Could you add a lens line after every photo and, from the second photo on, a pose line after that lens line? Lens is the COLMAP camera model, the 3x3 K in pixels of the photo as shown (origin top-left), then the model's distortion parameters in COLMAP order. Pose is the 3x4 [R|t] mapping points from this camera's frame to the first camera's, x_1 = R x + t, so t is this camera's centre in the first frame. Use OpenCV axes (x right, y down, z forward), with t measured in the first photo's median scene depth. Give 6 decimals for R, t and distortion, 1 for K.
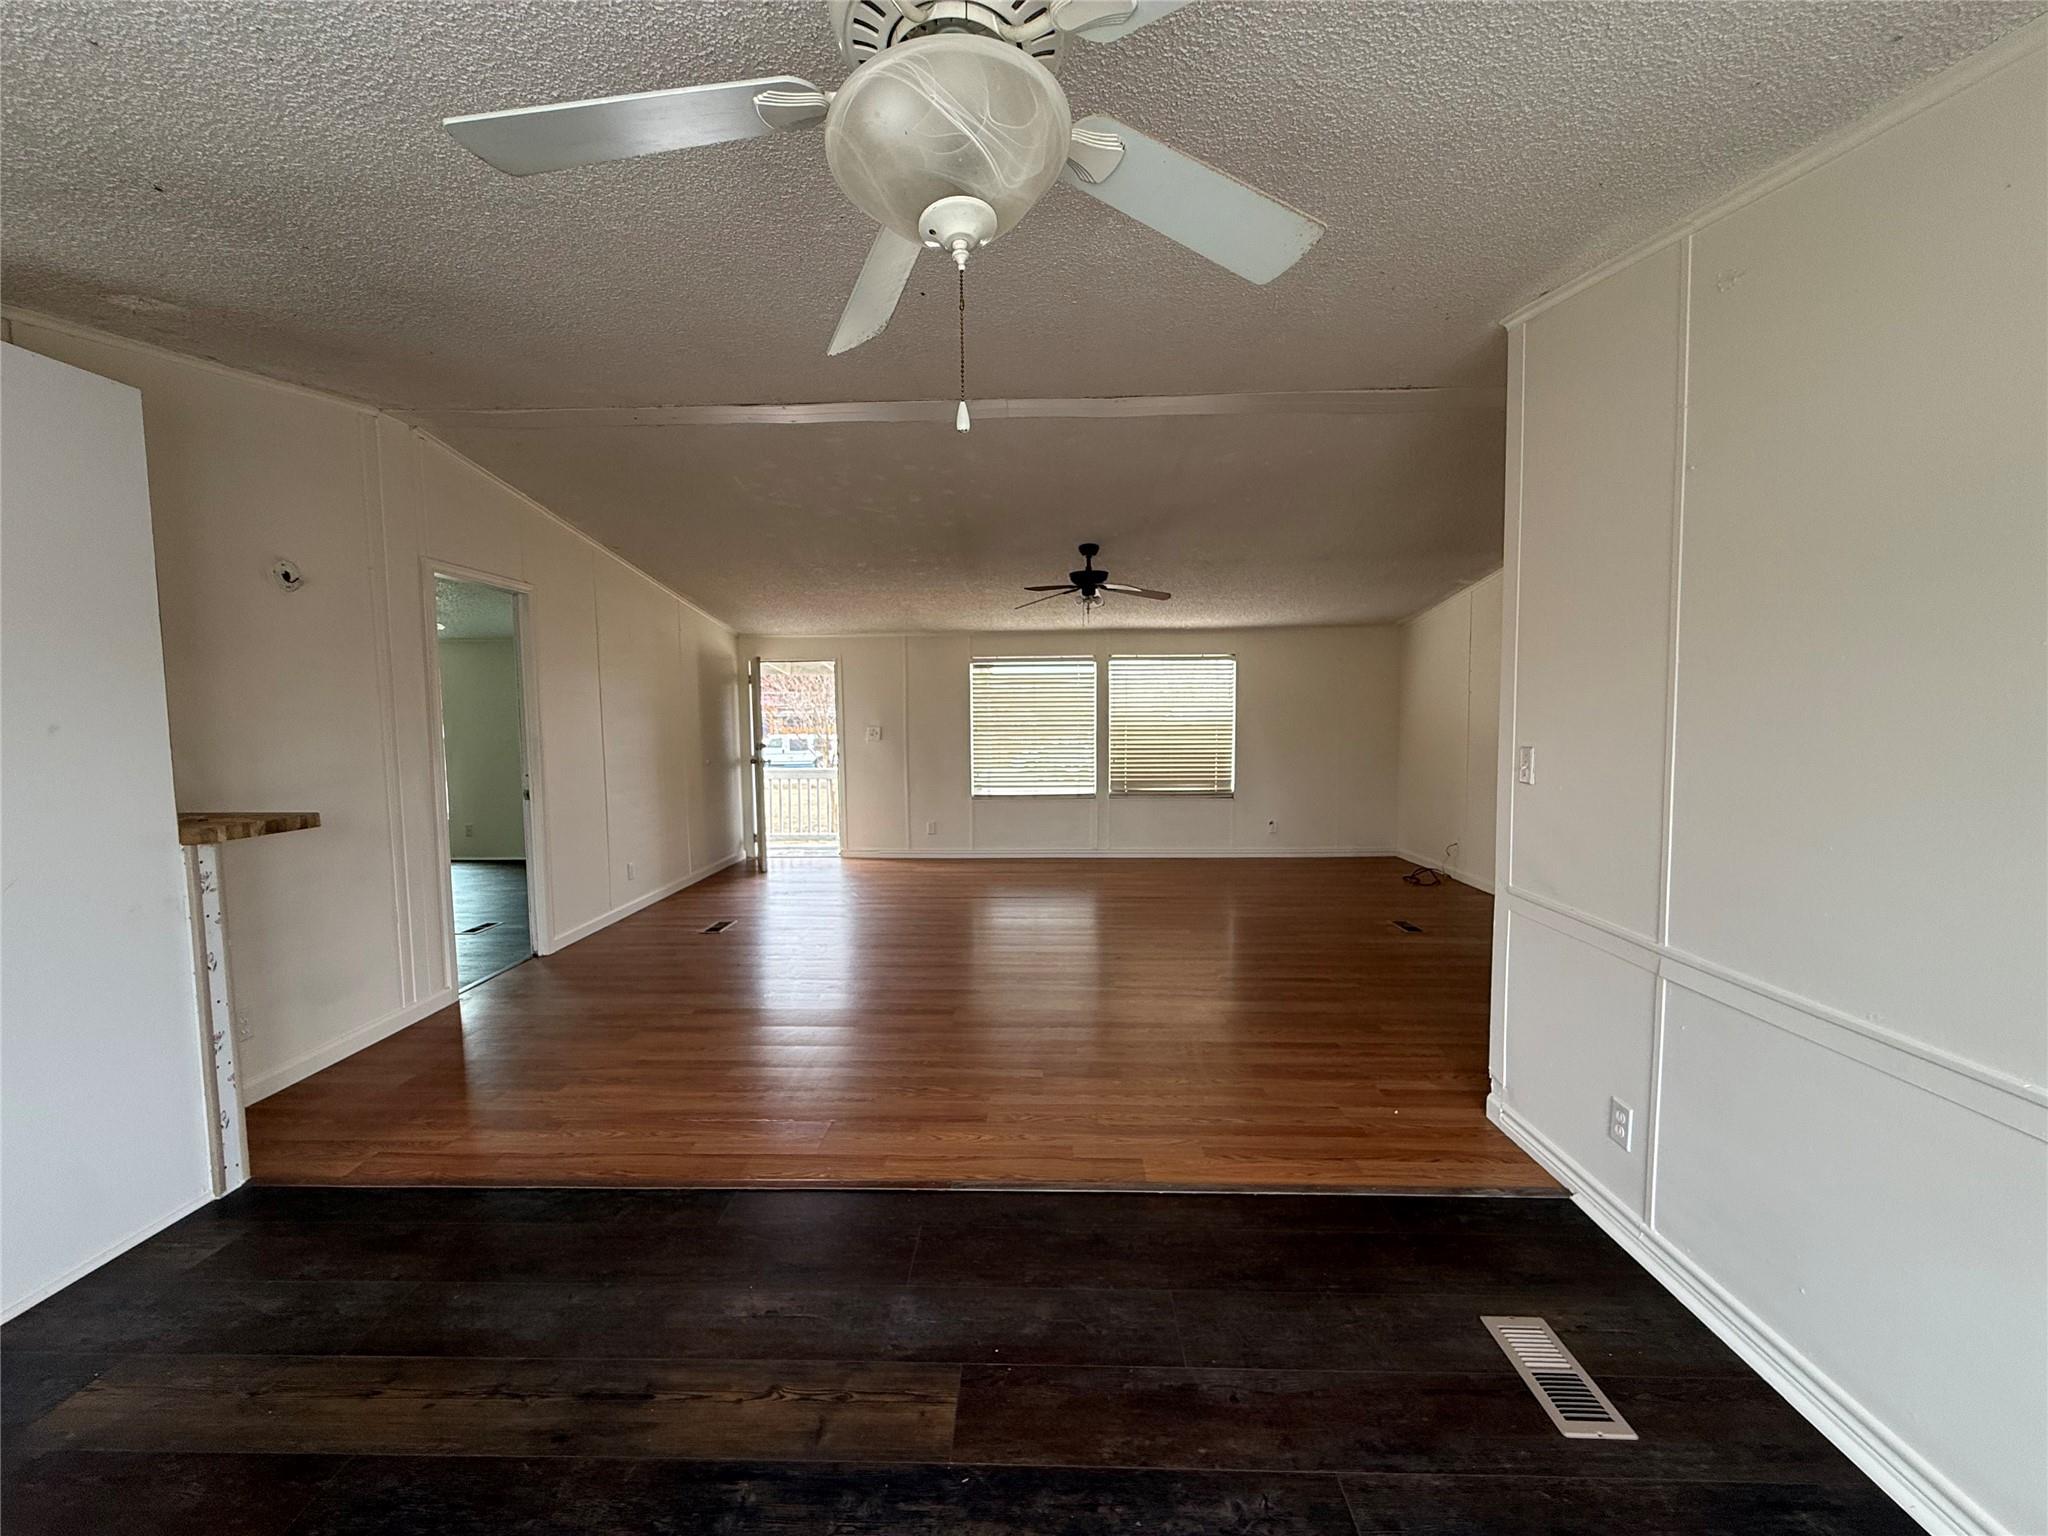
lens RADIAL K [[810.9, 0, 1012.8], [0, 810.9, 769.4], [0, 0, 1]] dist [-0.001273, -0.000348]
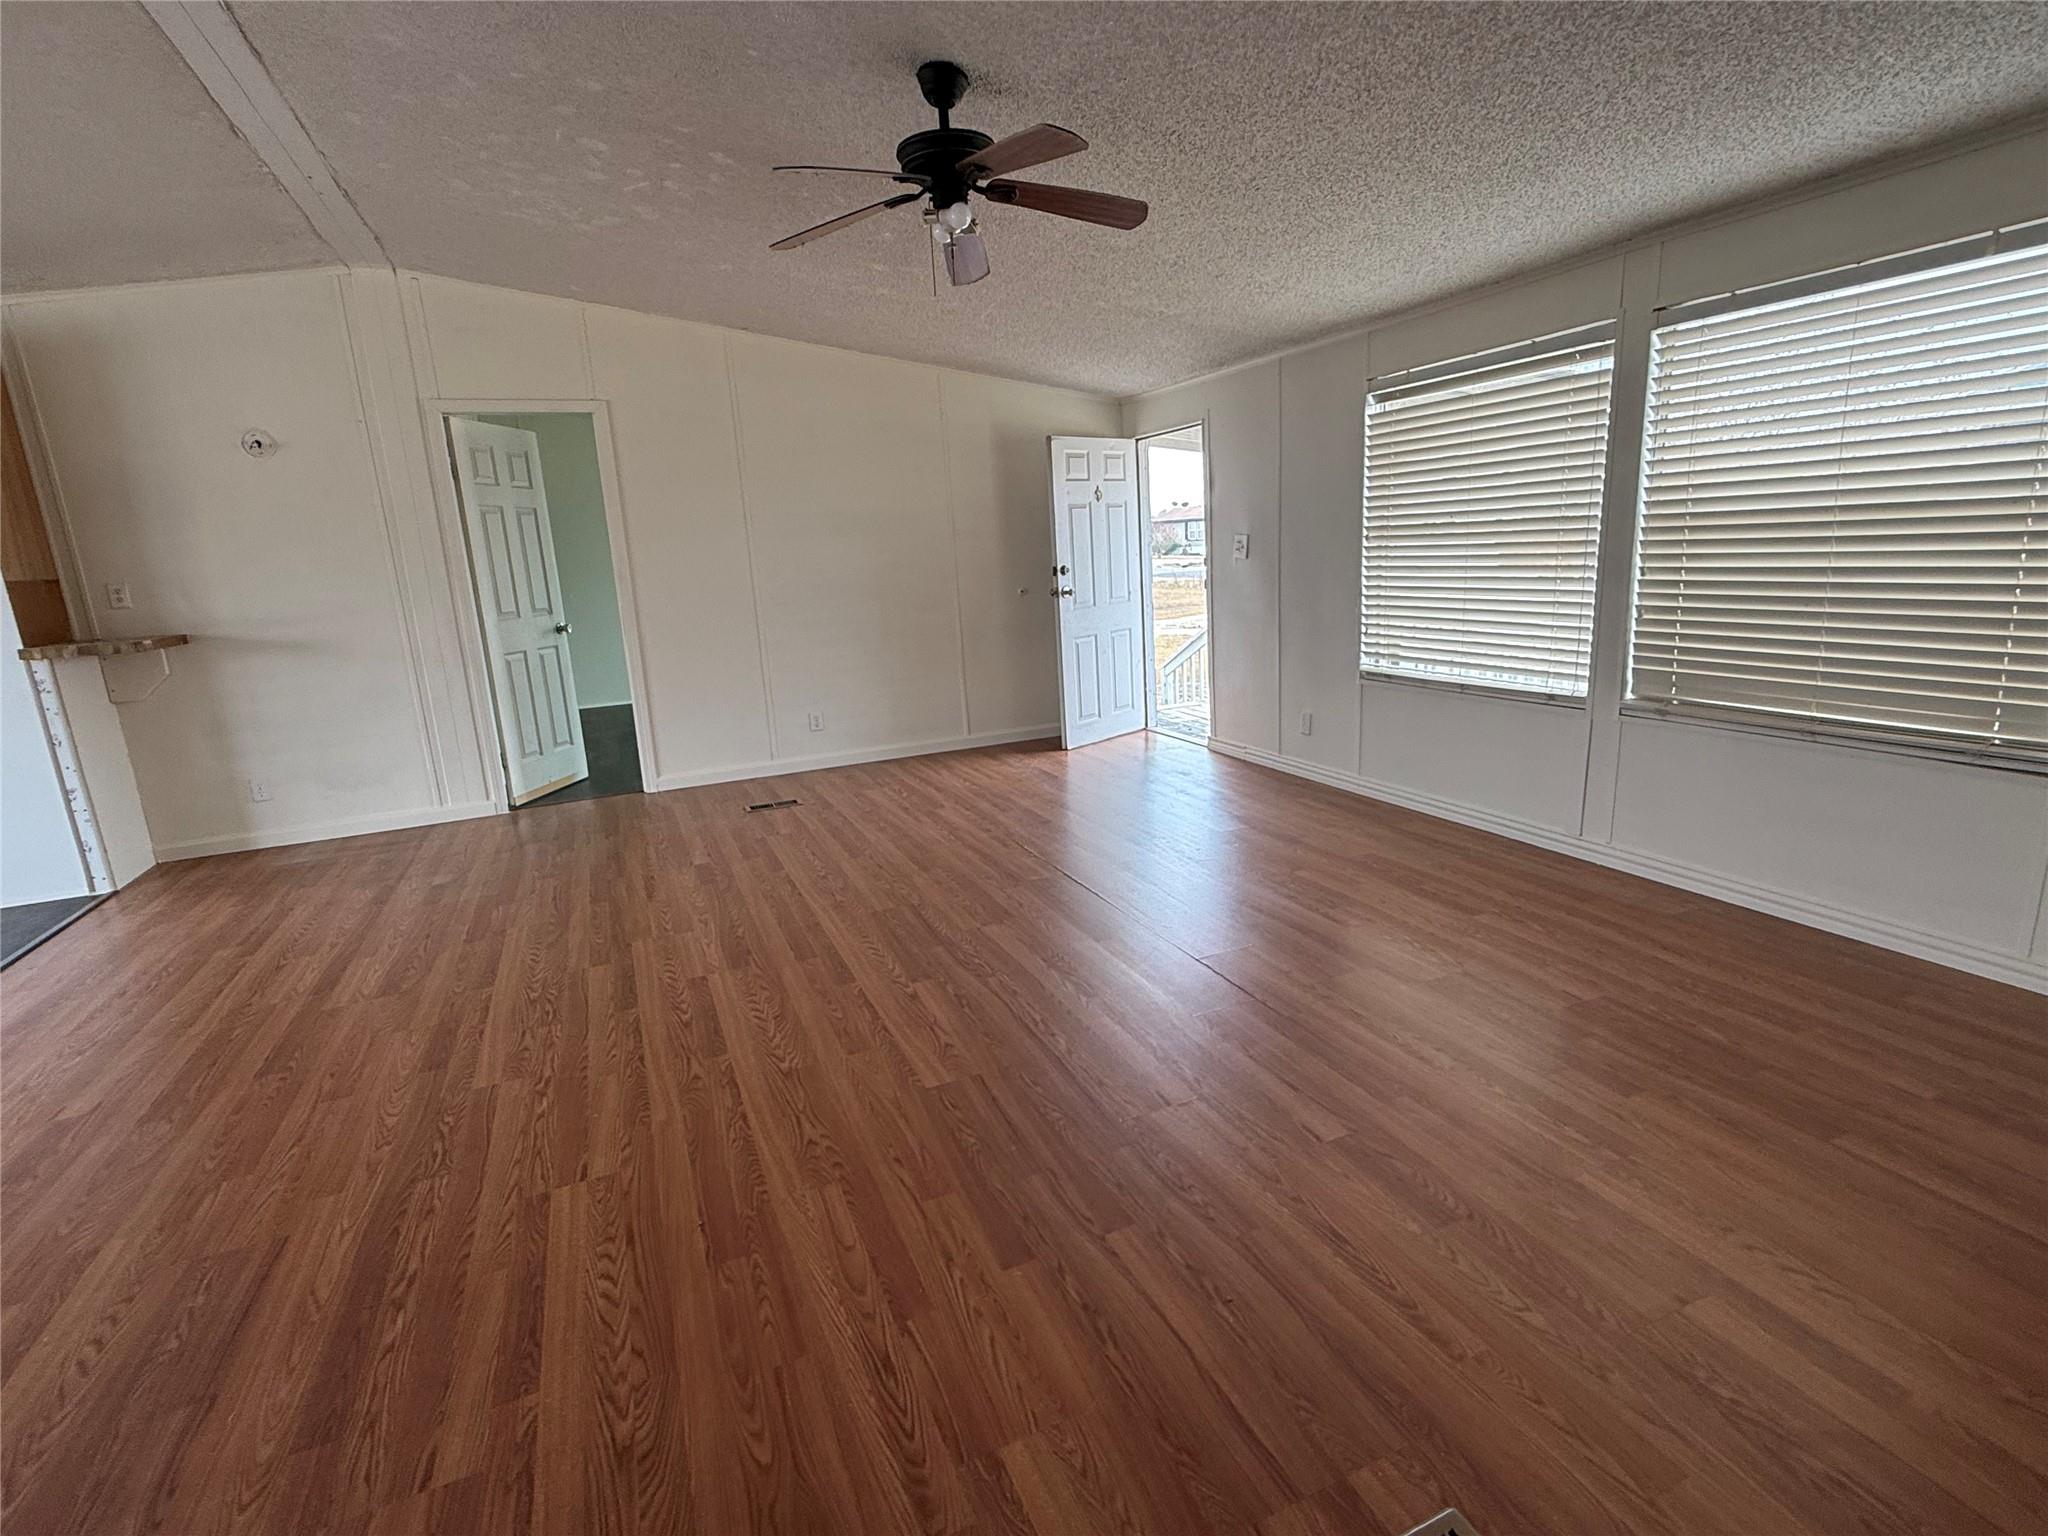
lens RADIAL K [[970.1, 0, 1017.5], [0, 970.1, 774.5], [0, 0, 1]] dist [-0.000933, -0.000047]
pose [[0.432624, 0.192552, -0.880772, 1.149616], [-0.013230, 0.978178, 0.207348, -0.077836], [0.901477, -0.078051, 0.425731, 1.577956]]
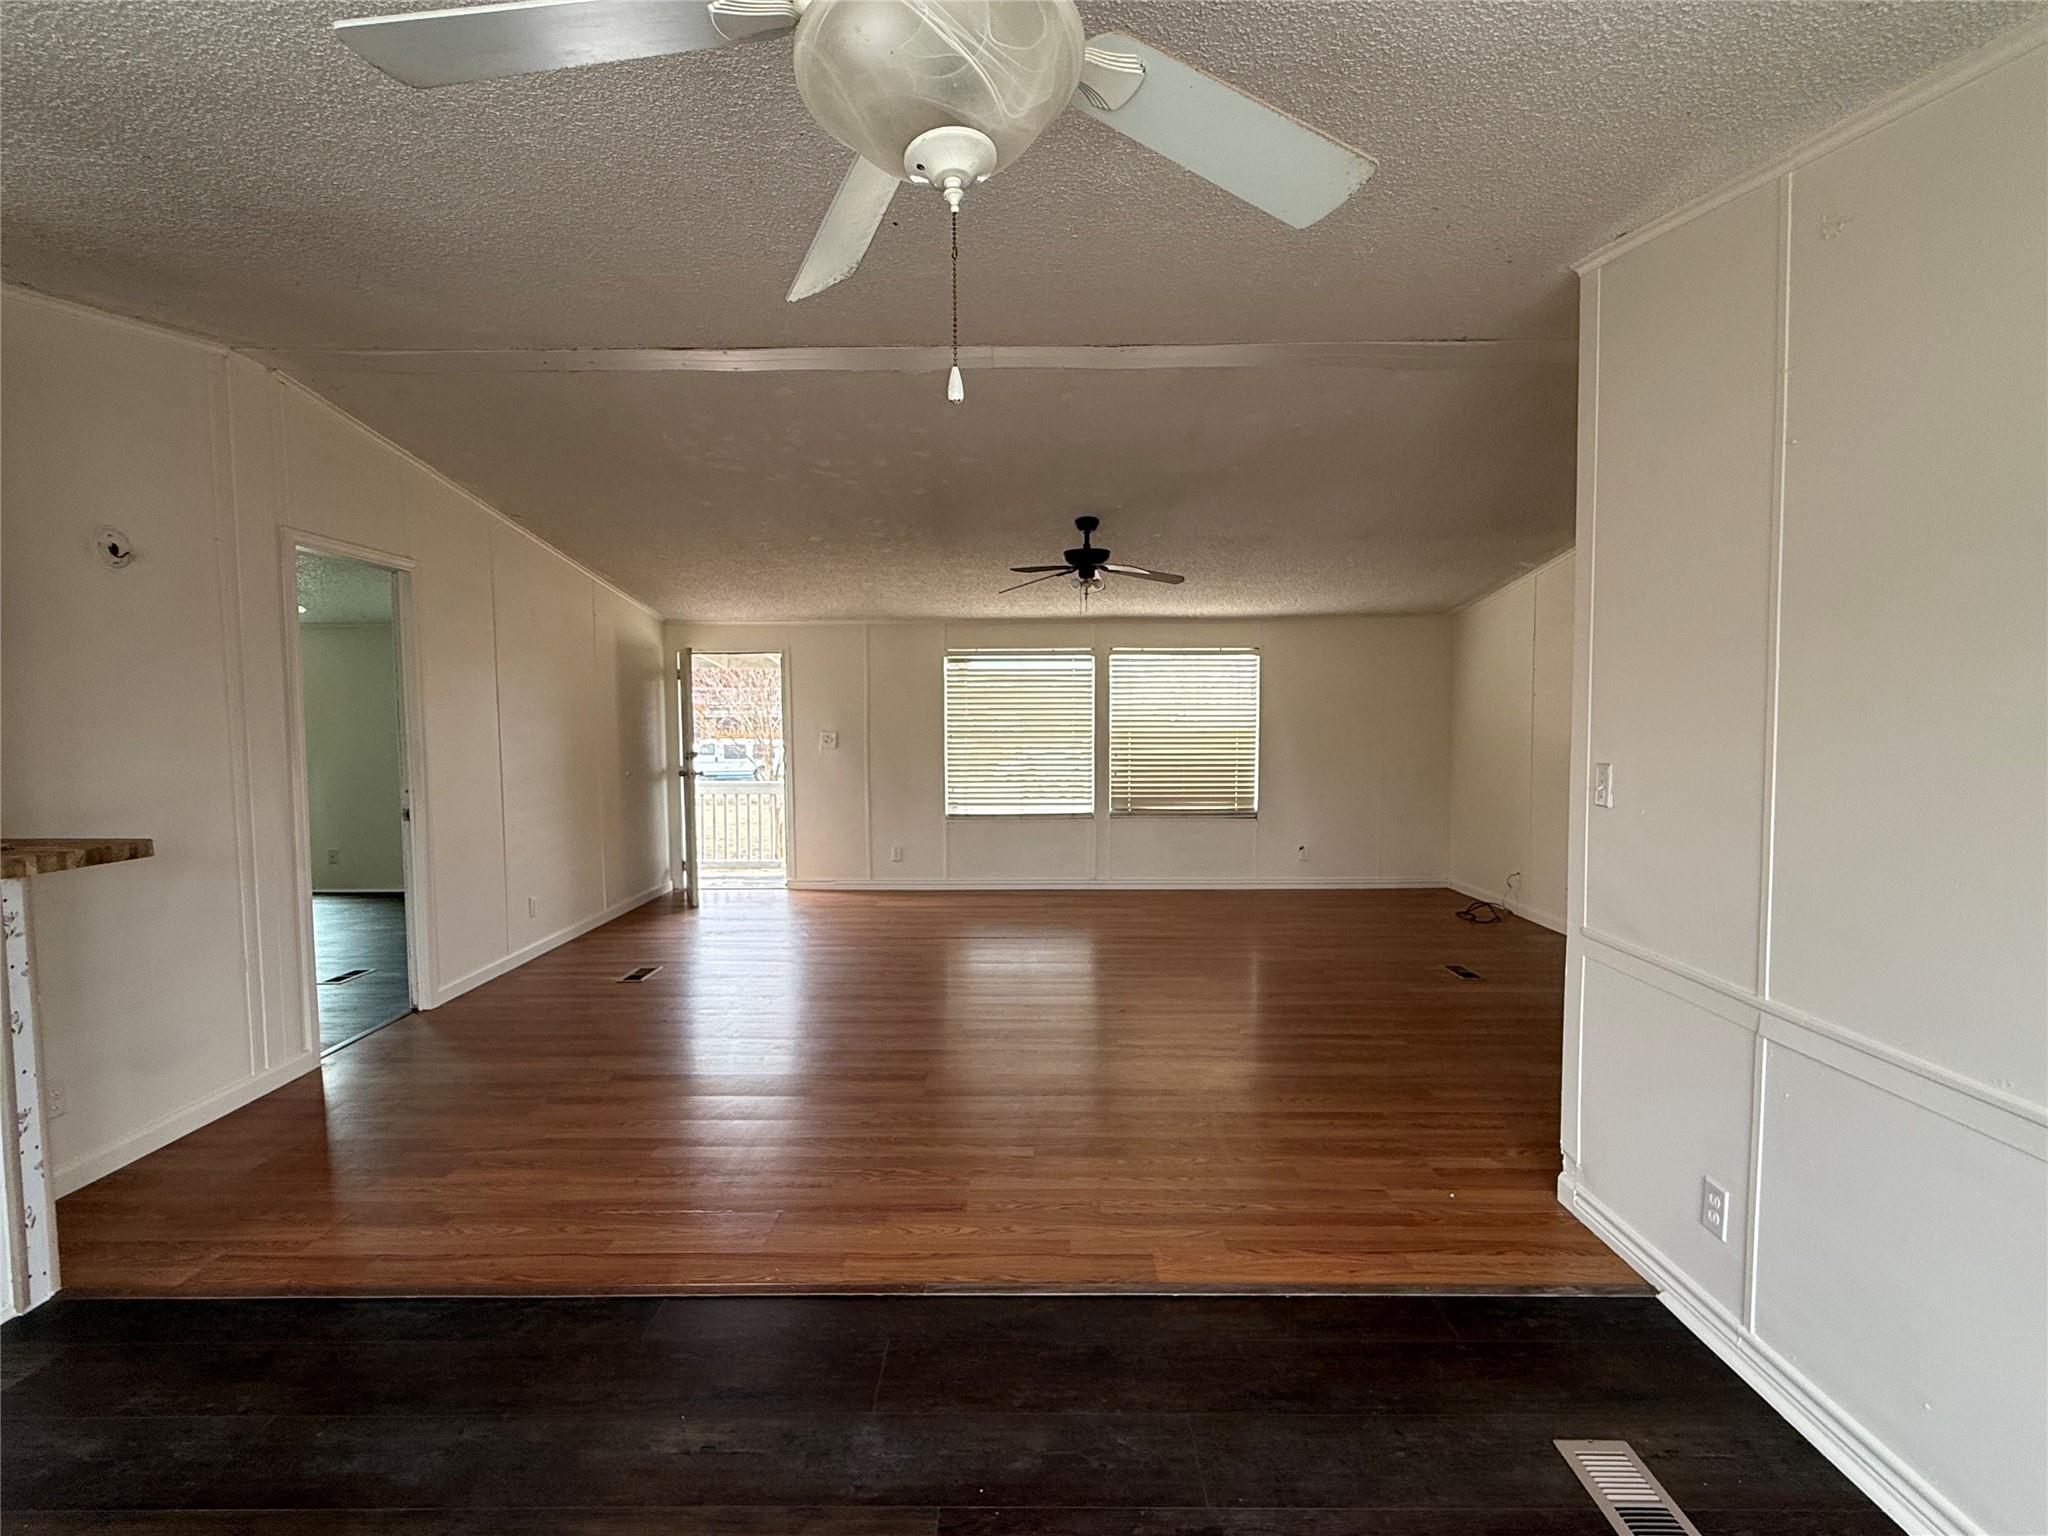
lens RADIAL K [[970.1, 0, 1016.5], [0, 970.1, 771.0], [0, 0, 1]] dist [-0.000933, -0.000047]
pose [[0.999683, 0.003184, 0.024961, -0.007316], [-0.002919, 0.999939, -0.010629, -0.007345], [-0.024994, 0.010553, 0.999632, -0.002553]]
